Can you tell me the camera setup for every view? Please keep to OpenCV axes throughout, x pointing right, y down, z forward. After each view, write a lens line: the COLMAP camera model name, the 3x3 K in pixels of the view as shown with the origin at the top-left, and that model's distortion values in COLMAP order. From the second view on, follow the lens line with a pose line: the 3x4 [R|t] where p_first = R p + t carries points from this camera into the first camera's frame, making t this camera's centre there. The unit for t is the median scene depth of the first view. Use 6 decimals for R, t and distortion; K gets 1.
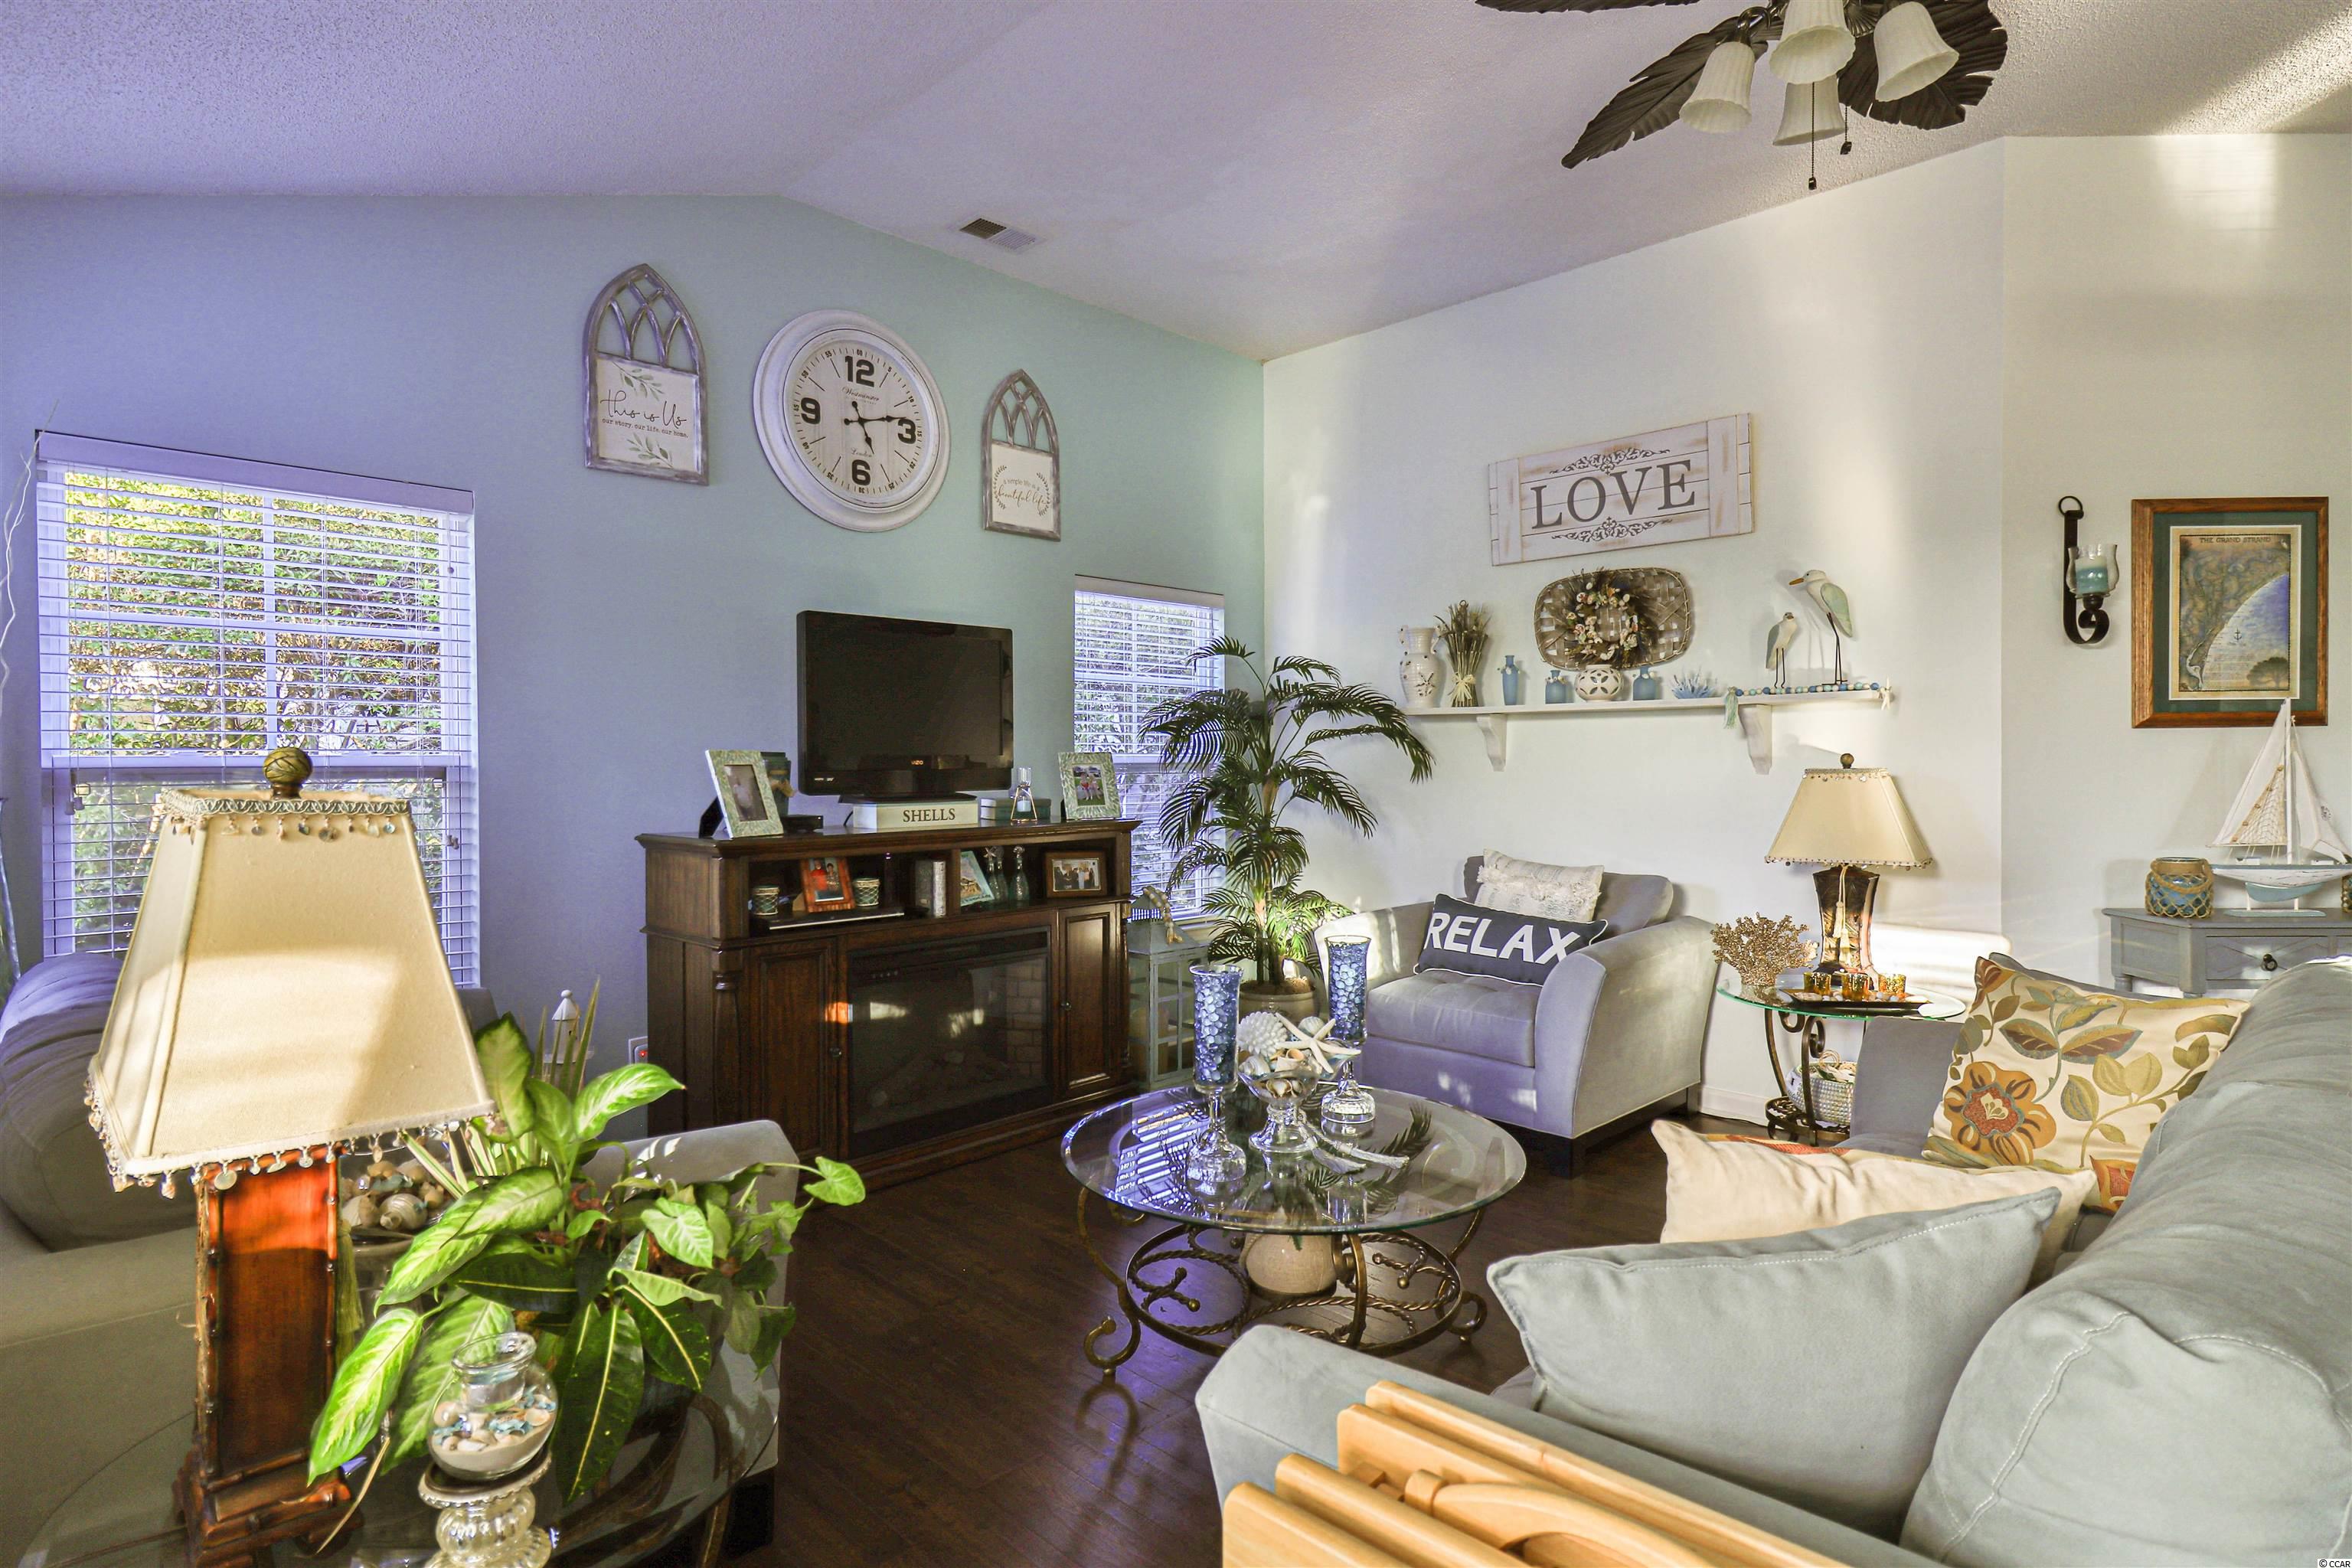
lens RADIAL K [[1226.5, 0, 1171.1], [0, 1226.5, 771.6], [0, 0, 1]] dist [0.002688, -0.000278]
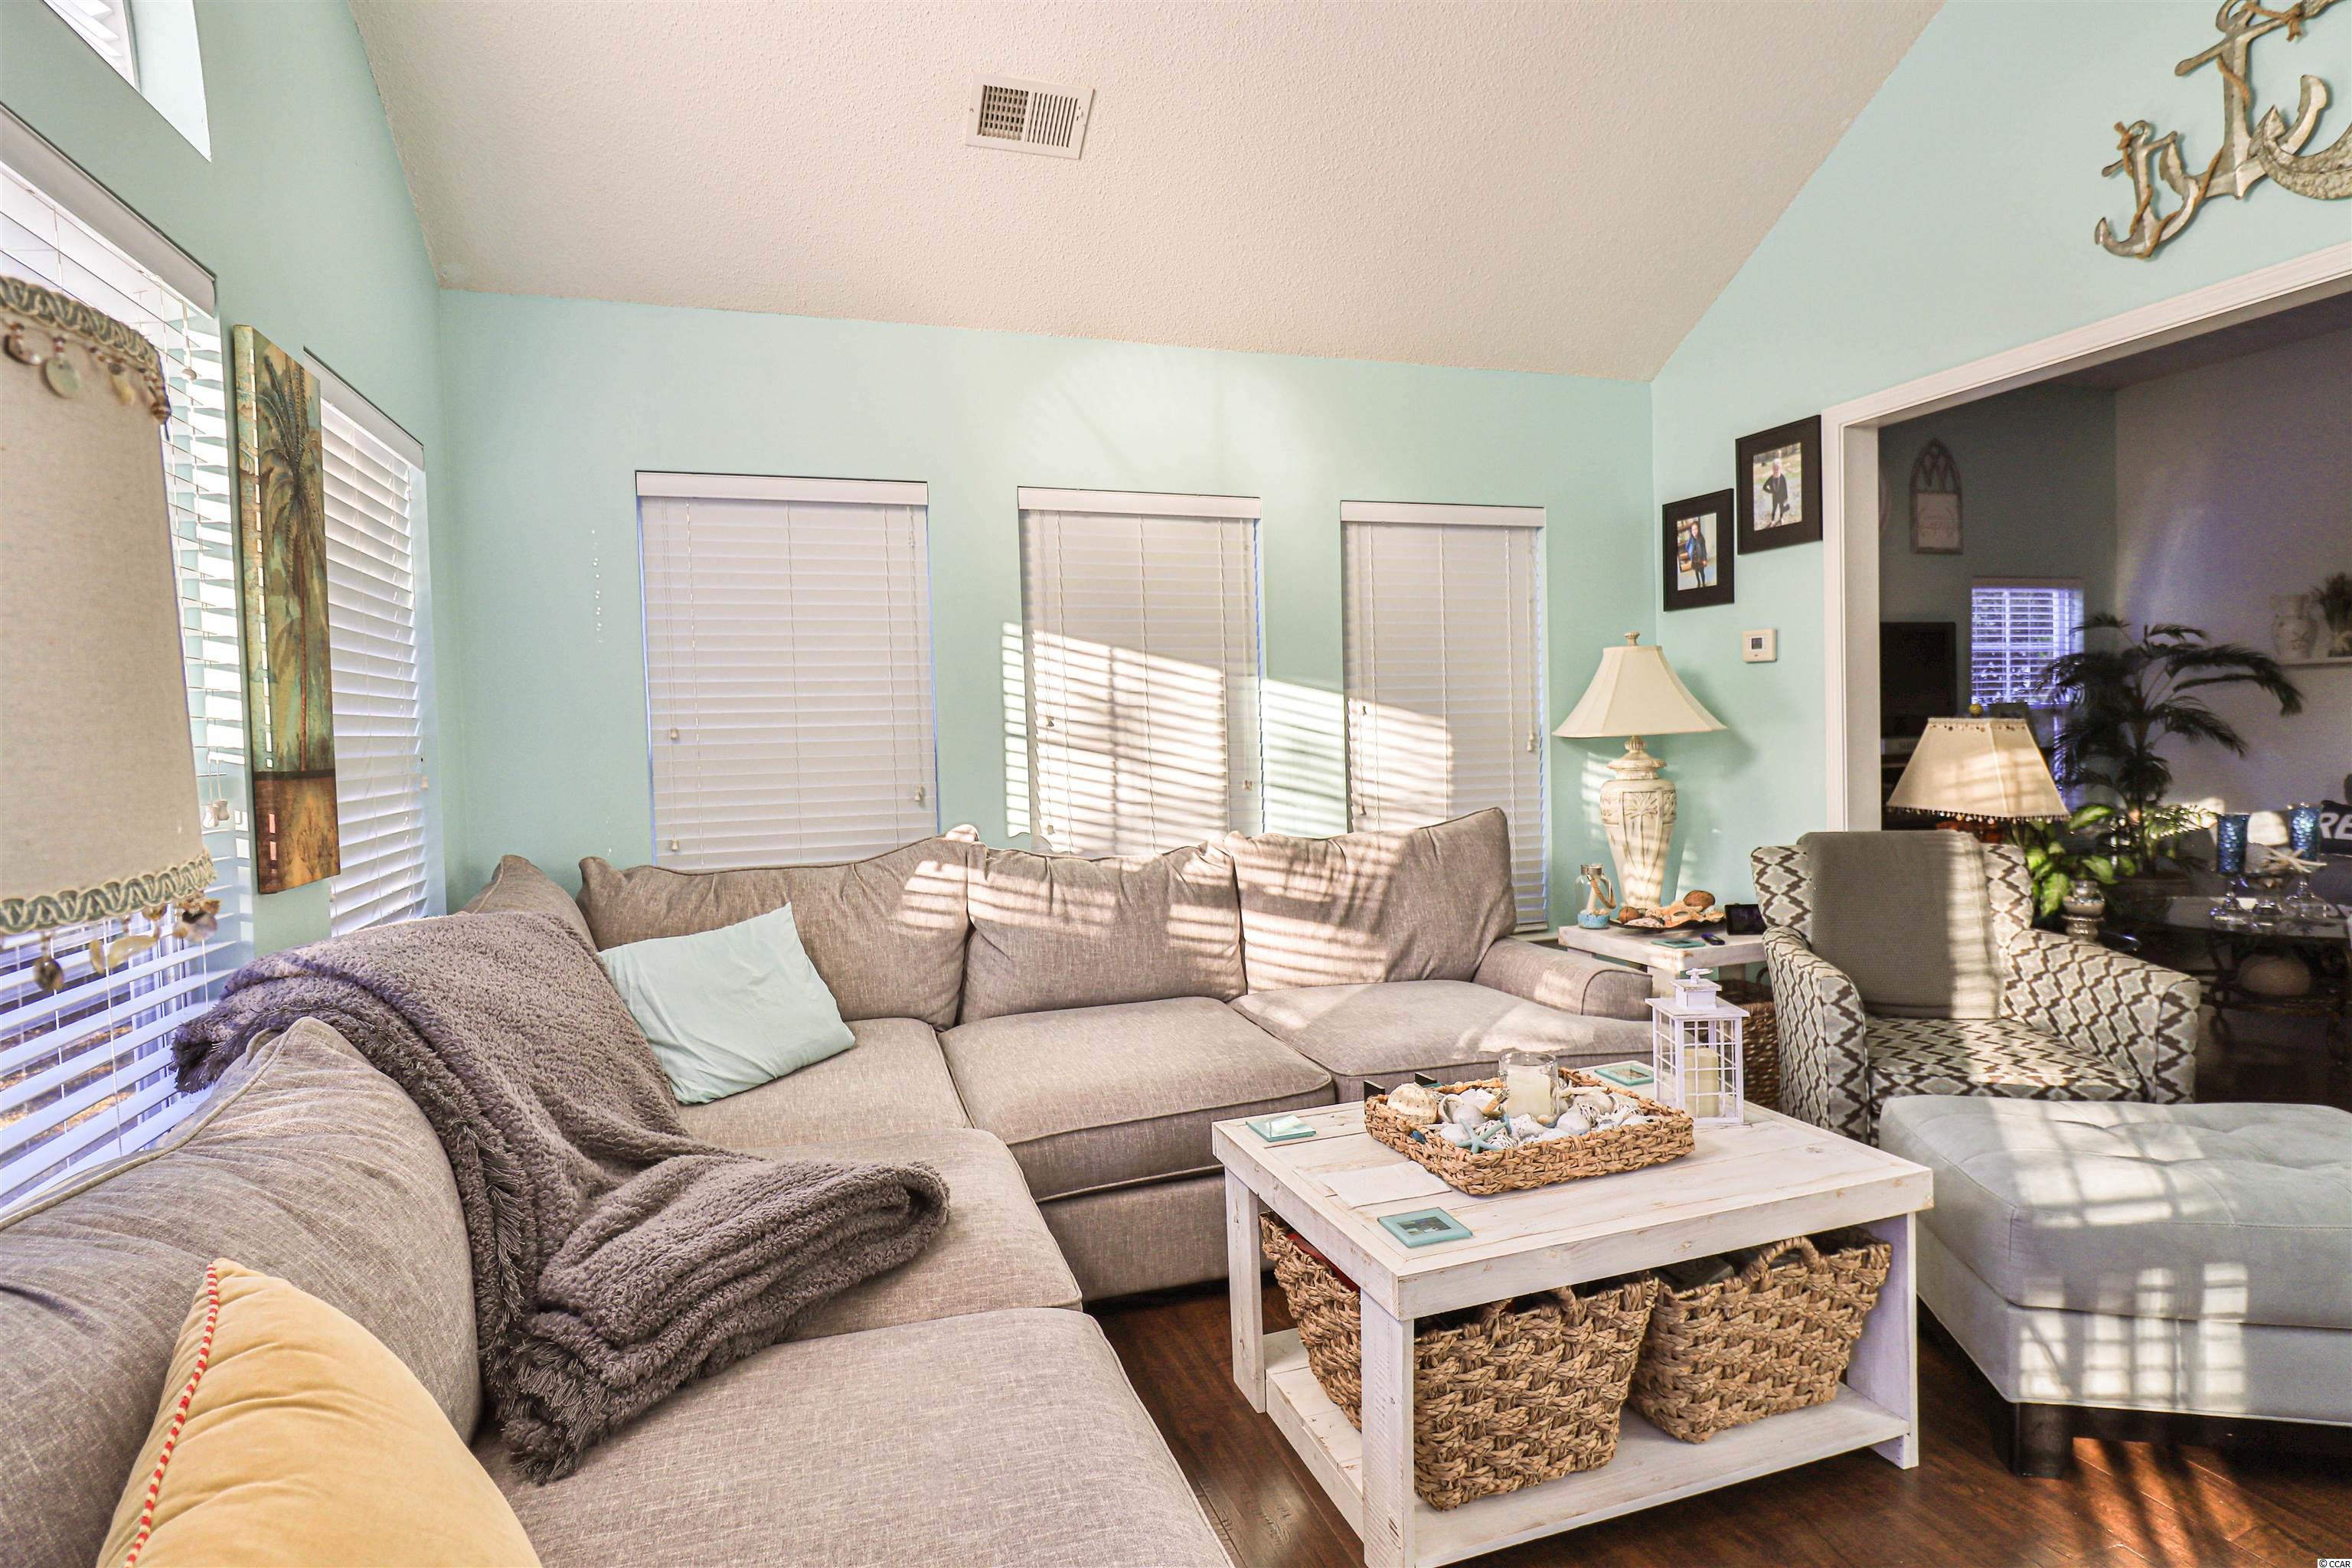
lens RADIAL K [[1226.5, 0, 1154.3], [0, 1226.5, 763.1], [0, 0, 1]] dist [0.002688, -0.000278]
pose [[0.895275, -0.010661, -0.445386, -0.342753], [0.022194, 0.999540, 0.020687, 0.004349], [0.444961, -0.028405, 0.895100, -0.799898]]
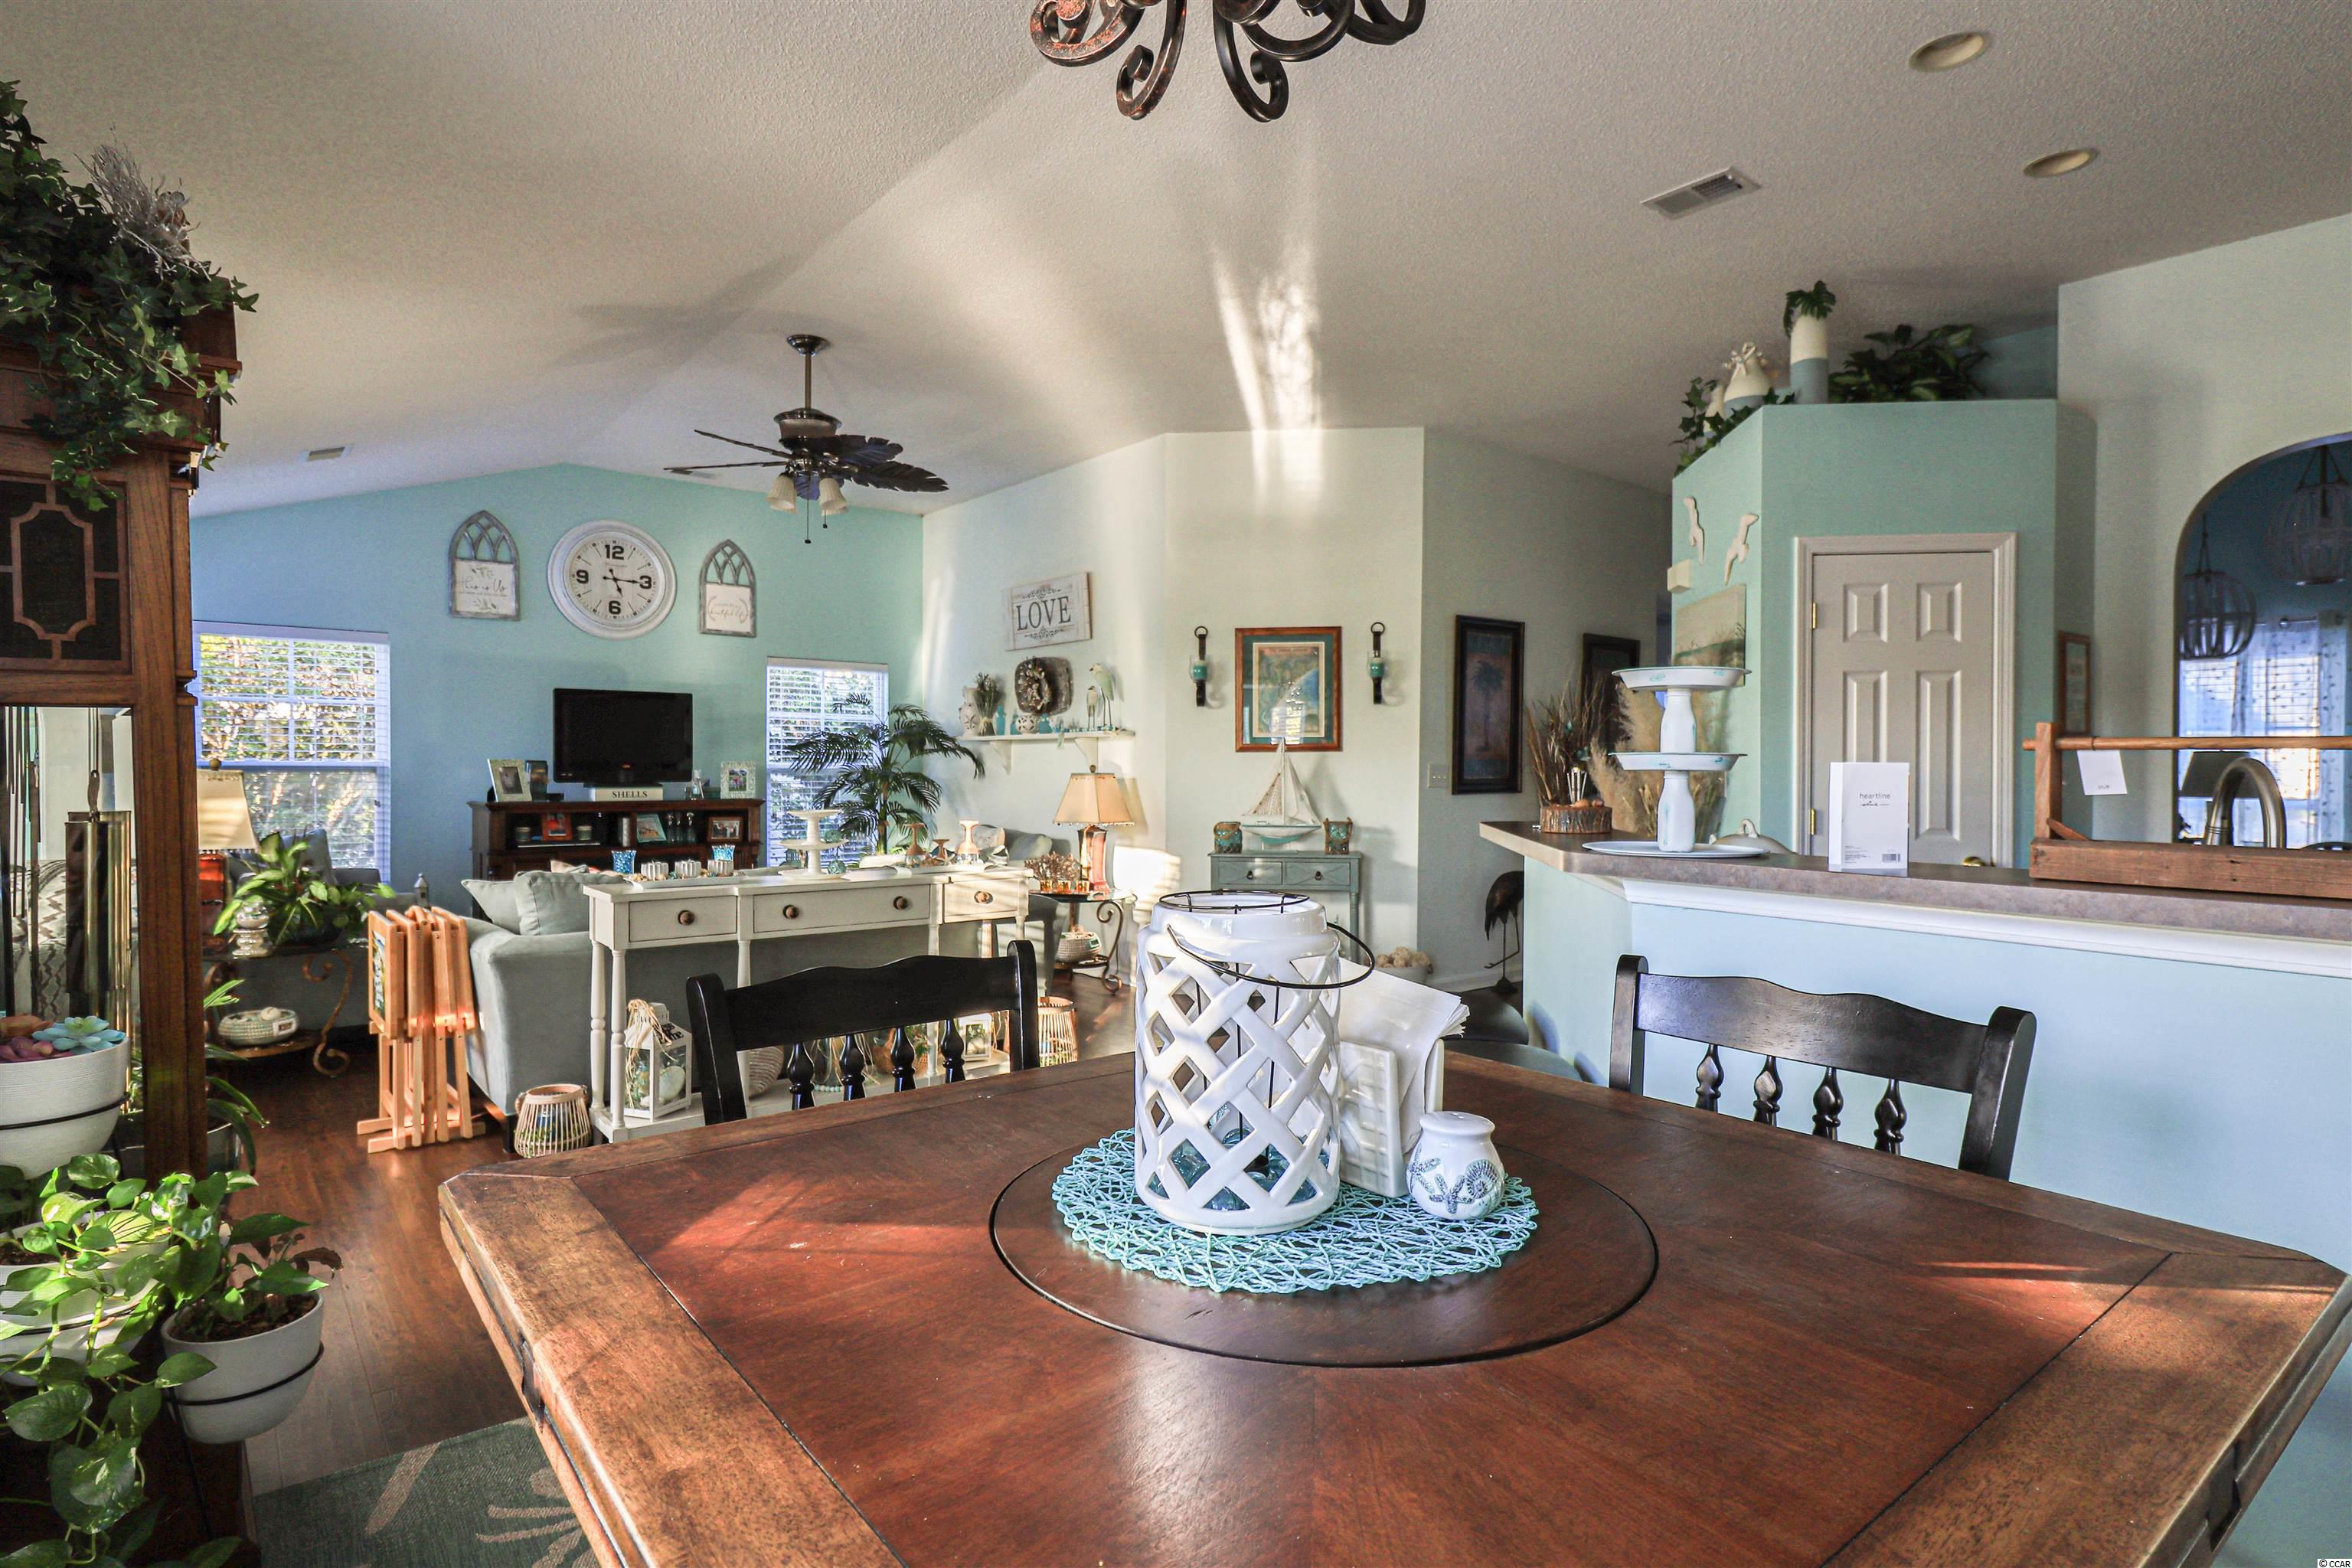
lens RADIAL K [[1226.5, 0, 1182.5], [0, 1226.5, 780.9], [0, 0, 1]] dist [0.002688, -0.000278]
pose [[0.994581, 0.008072, -0.103650, 0.778943], [-0.008063, 0.999967, 0.000500, 0.006632], [0.103651, 0.000339, 0.994614, -0.729307]]
